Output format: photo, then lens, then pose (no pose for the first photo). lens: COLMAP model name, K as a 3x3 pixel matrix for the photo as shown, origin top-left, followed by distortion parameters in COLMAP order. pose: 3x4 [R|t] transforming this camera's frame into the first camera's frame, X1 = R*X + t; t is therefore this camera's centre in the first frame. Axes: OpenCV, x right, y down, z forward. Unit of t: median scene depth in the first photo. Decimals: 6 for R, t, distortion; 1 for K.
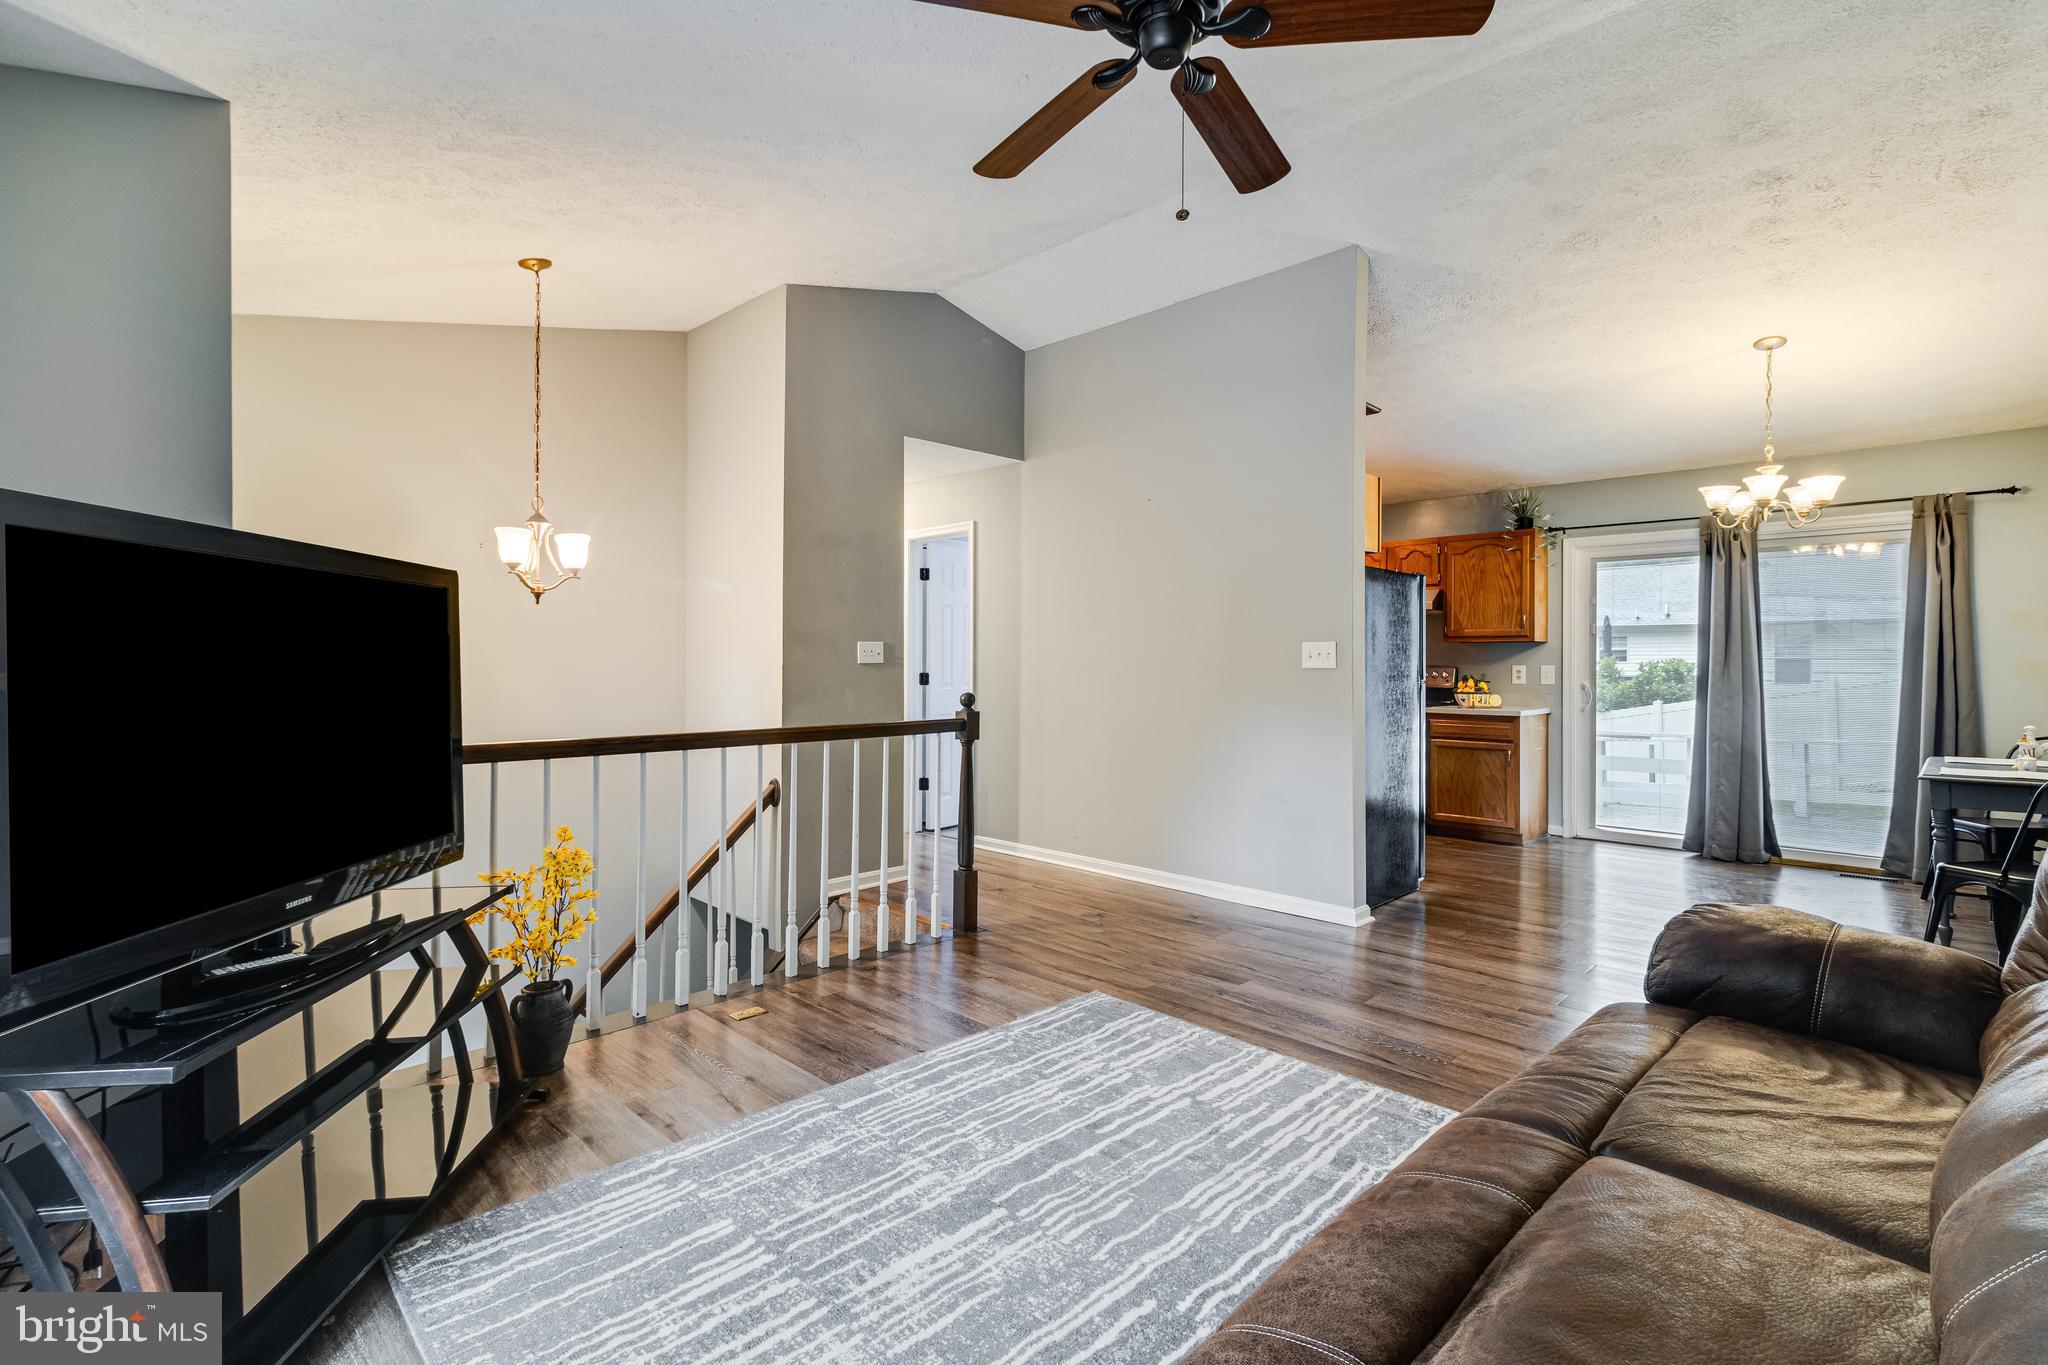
lens RADIAL K [[945.0, 0, 1029.5], [0, 945.0, 665.1], [0, 0, 1]] dist [0.003208, -0.000935]
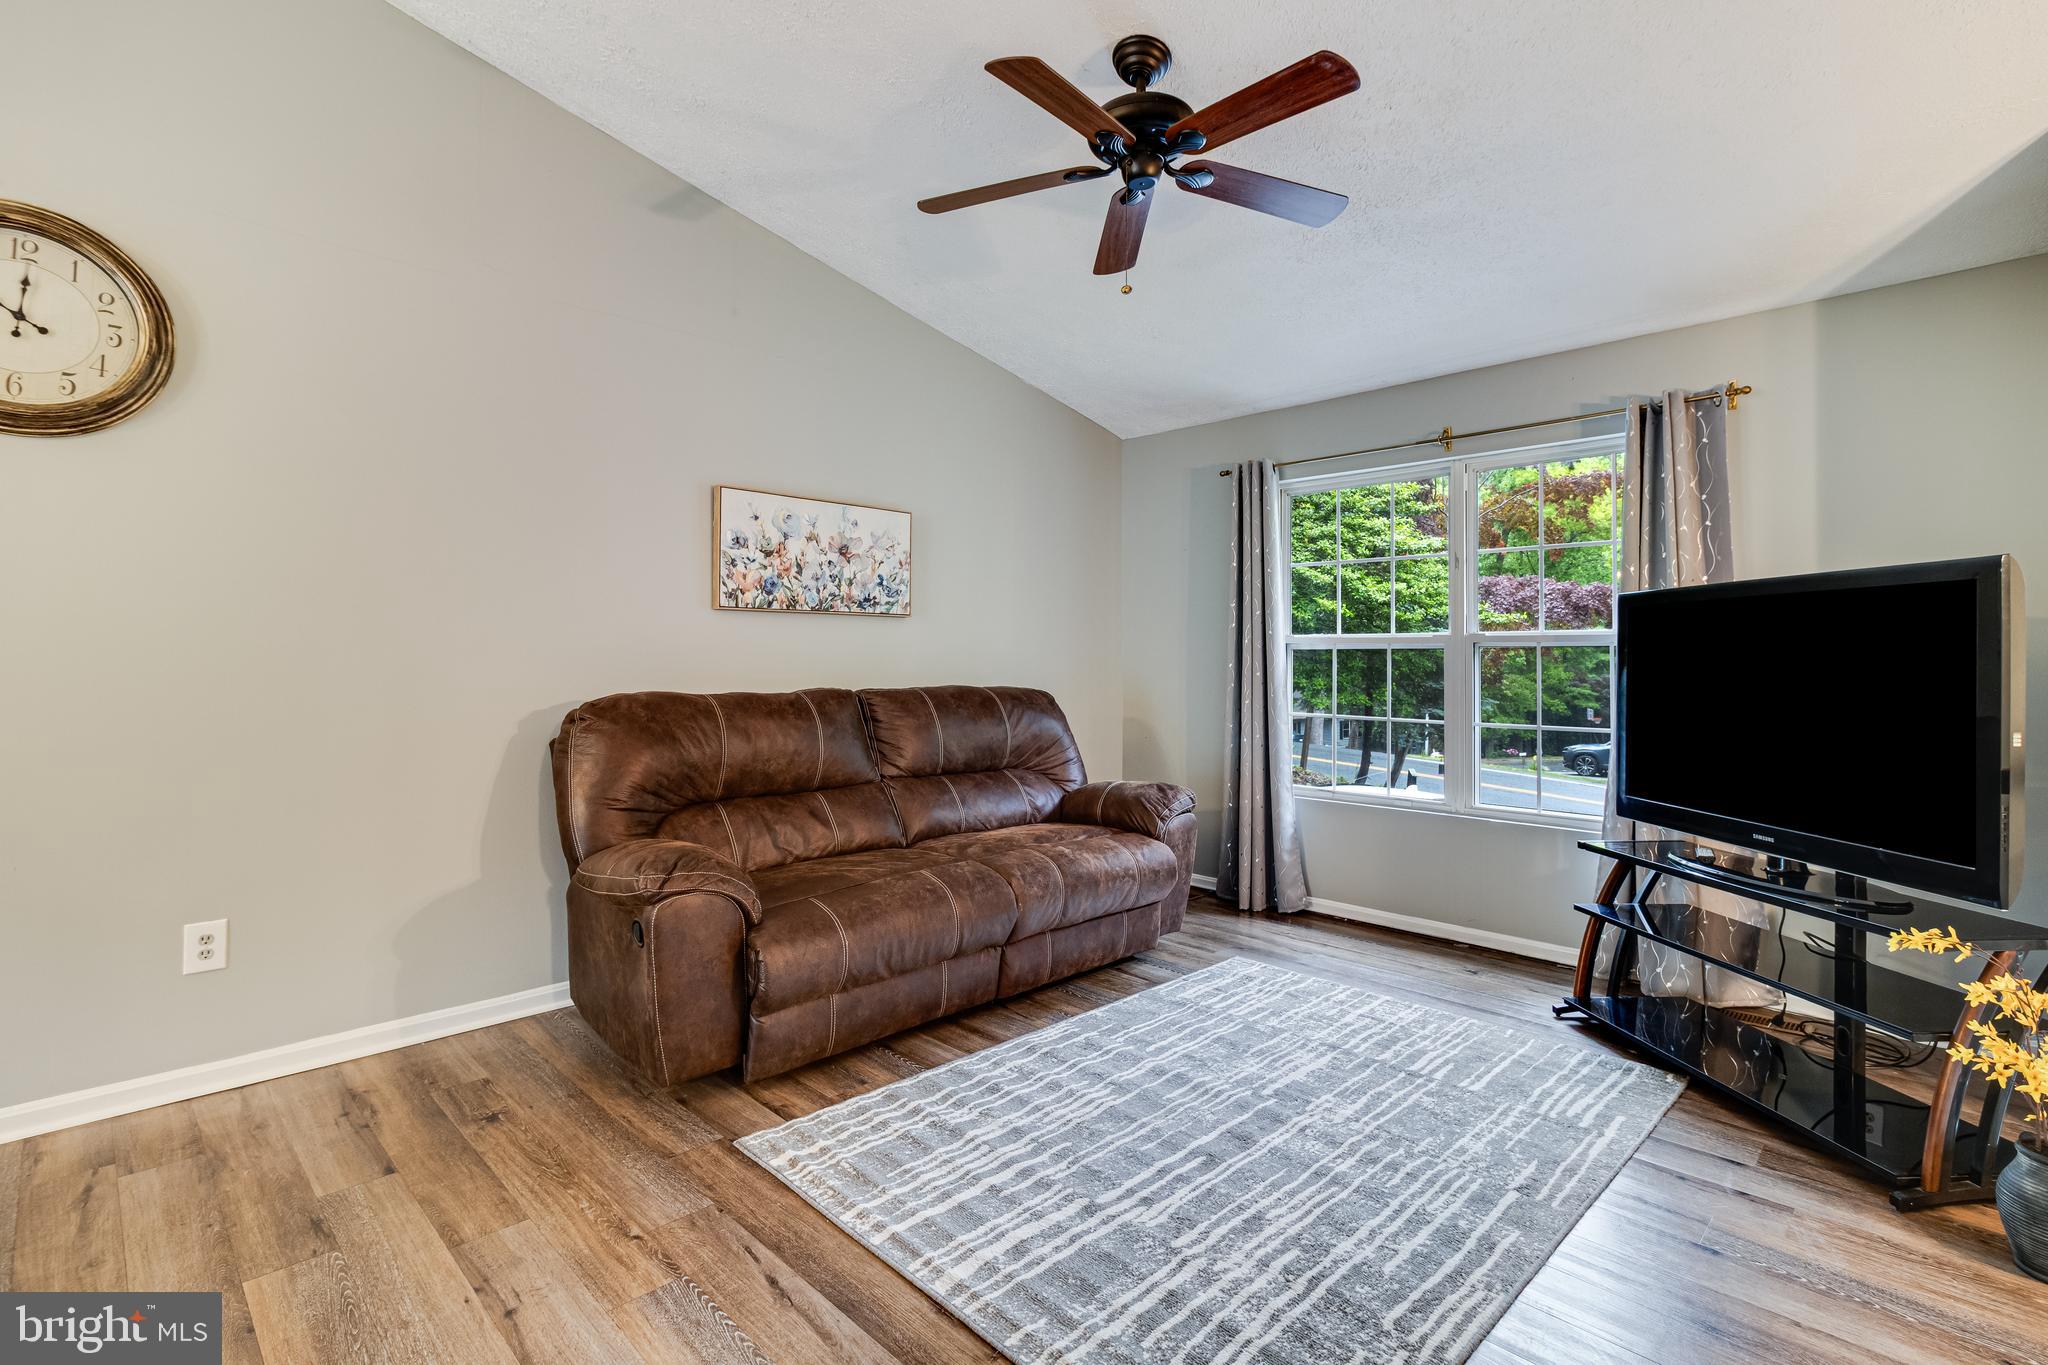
lens RADIAL K [[945.0, 0, 1027.3], [0, 945.0, 660.5], [0, 0, 1]] dist [0.003208, -0.000935]
pose [[-0.999938, -0.008887, 0.006667, 0.126428], [-0.008886, 0.999960, 0.000182, -0.000844], [-0.006668, 0.000123, -0.999978, 0.997106]]
